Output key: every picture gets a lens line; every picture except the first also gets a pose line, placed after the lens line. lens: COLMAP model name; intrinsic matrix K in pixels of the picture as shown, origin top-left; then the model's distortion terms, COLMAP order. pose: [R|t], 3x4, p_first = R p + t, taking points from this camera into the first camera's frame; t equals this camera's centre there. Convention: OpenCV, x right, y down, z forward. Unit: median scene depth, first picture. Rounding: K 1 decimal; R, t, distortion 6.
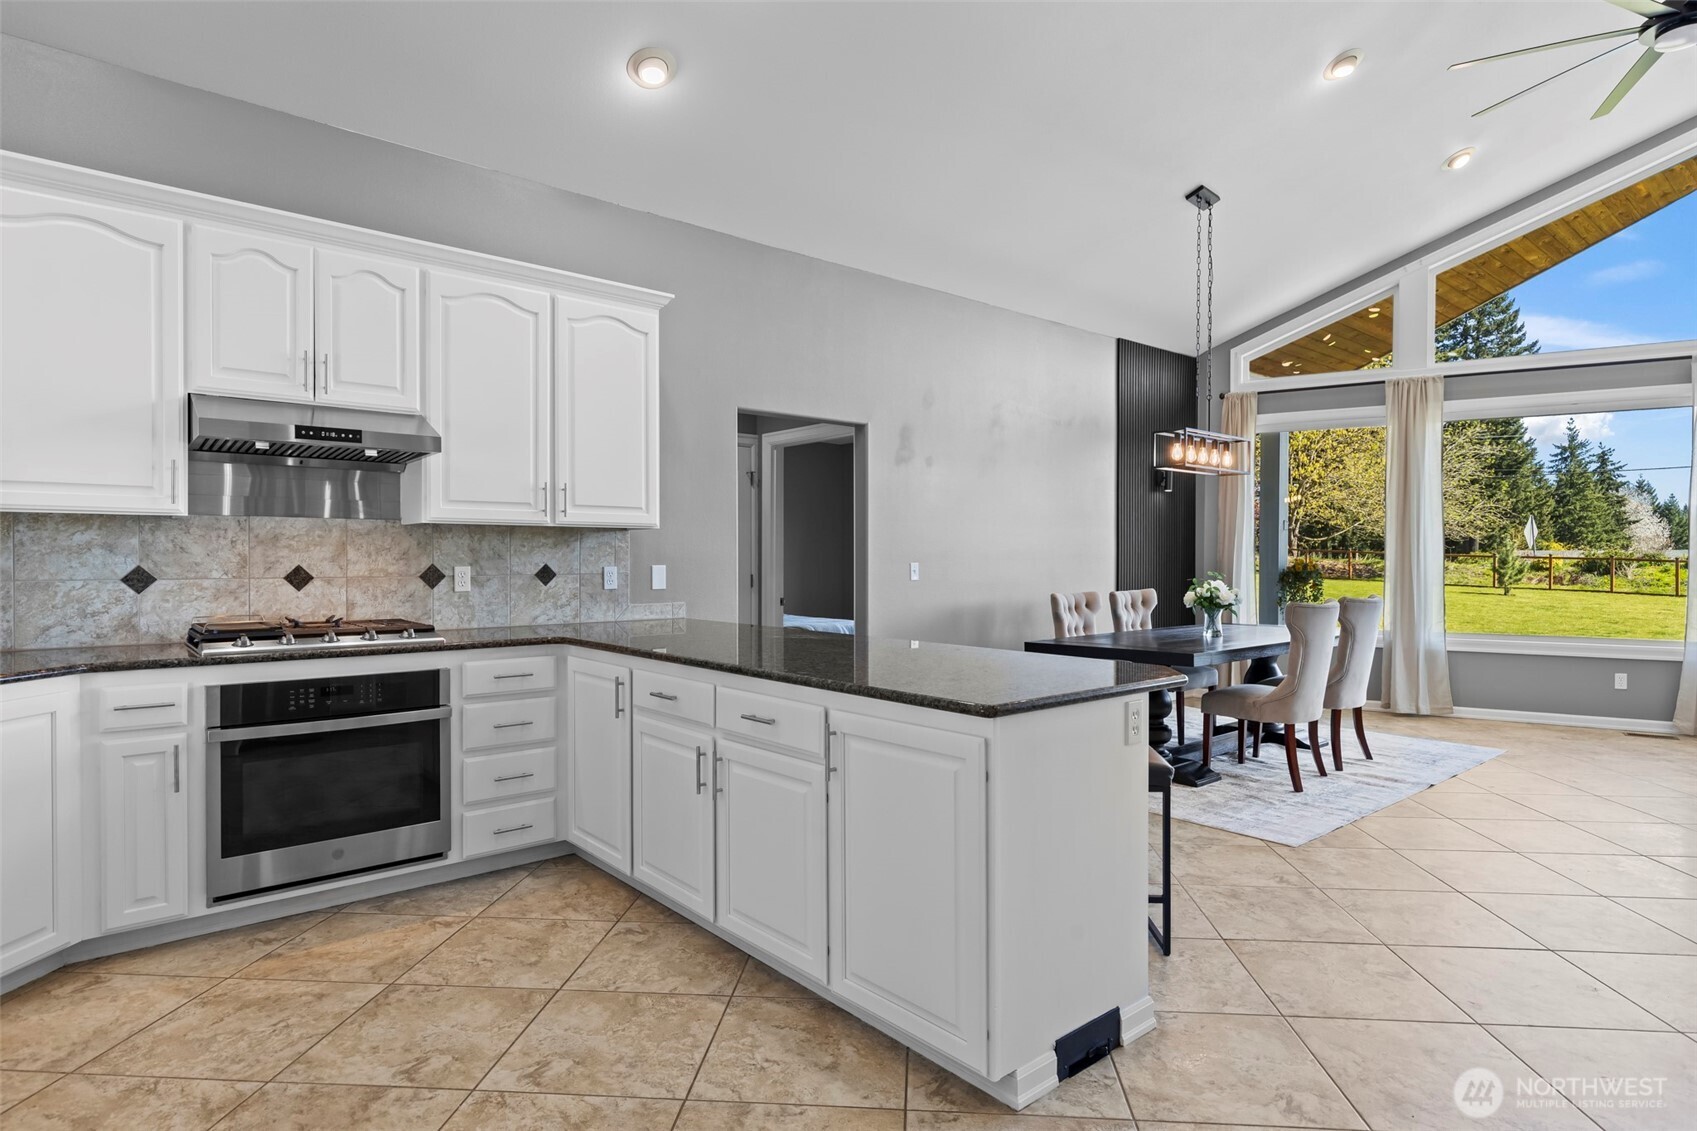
lens RADIAL K [[935.4, 0, 862.6], [0, 935.4, 560.2], [0, 0, 1]] dist [0.004470, 0.000627]
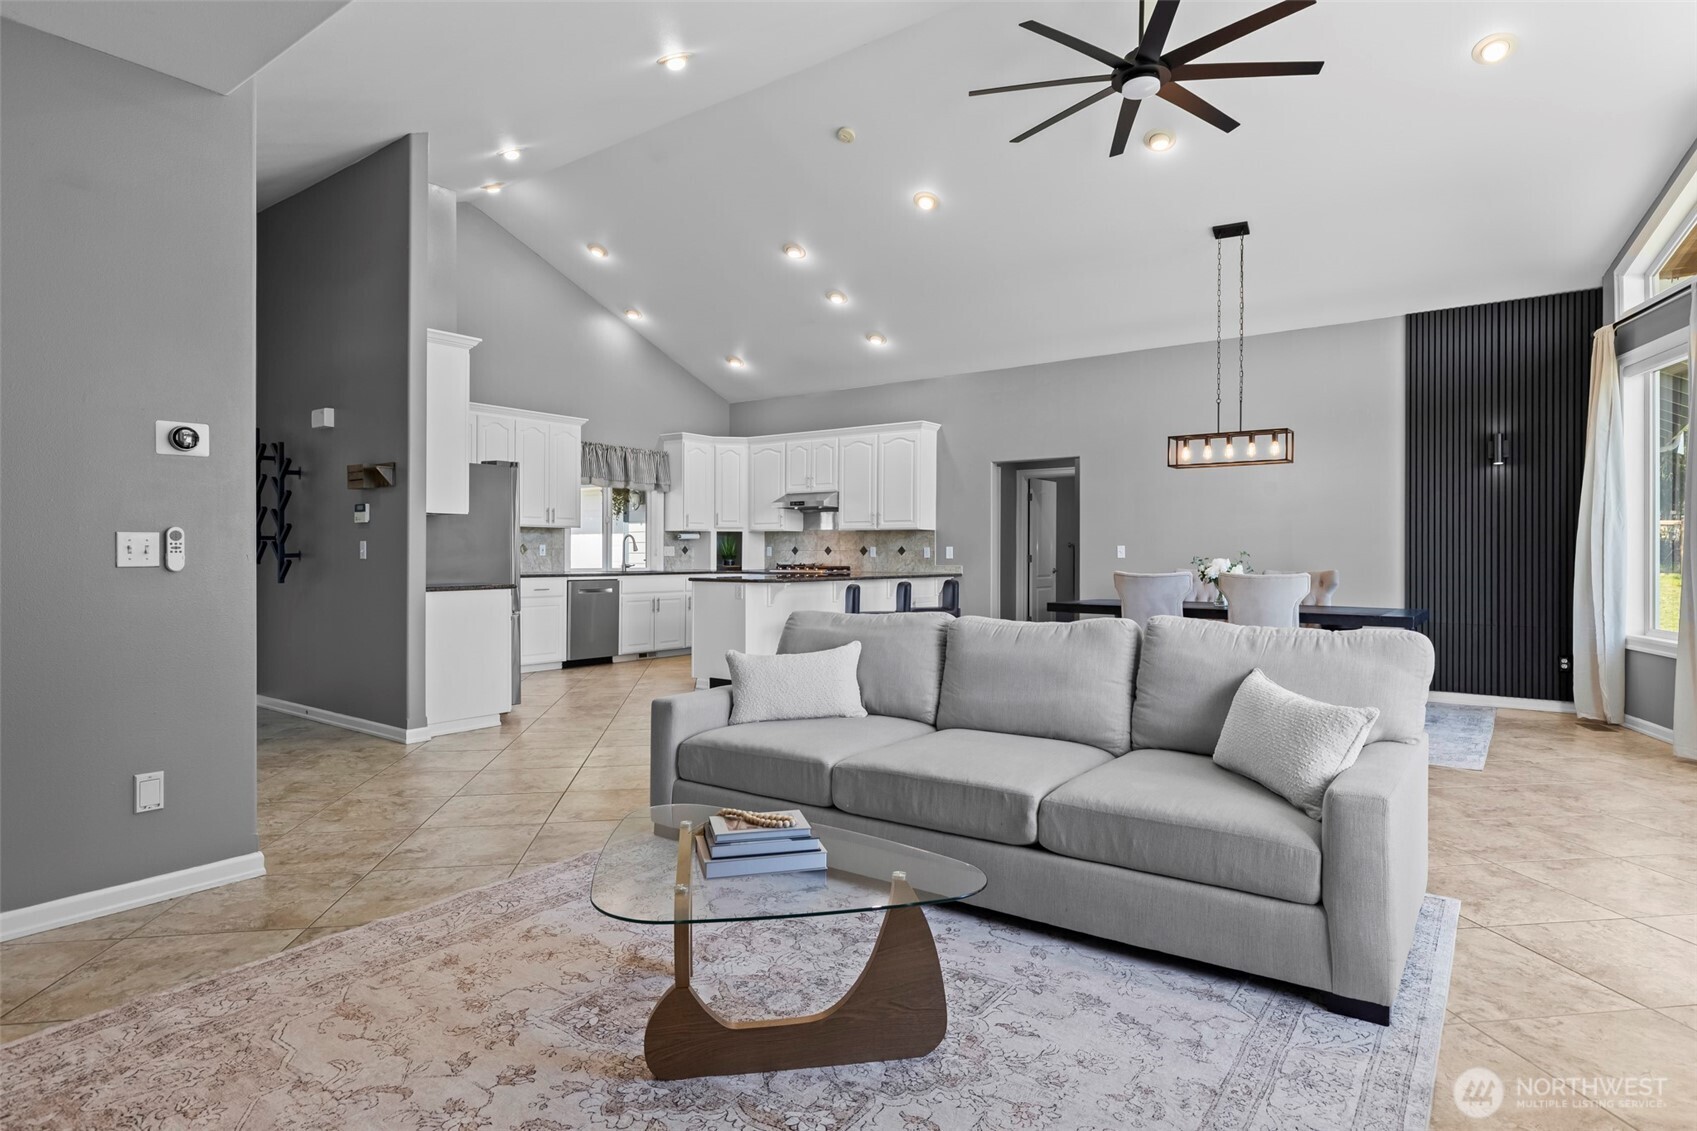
lens RADIAL K [[935.4, 0, 843.6], [0, 935.4, 554.4], [0, 0, 1]] dist [0.004470, 0.000627]
pose [[0.197163, 0.000126, -0.980371, 2.198884], [-0.007047, 0.999974, -0.001289, 0.032934], [0.980345, 0.007163, 0.197159, 0.471078]]
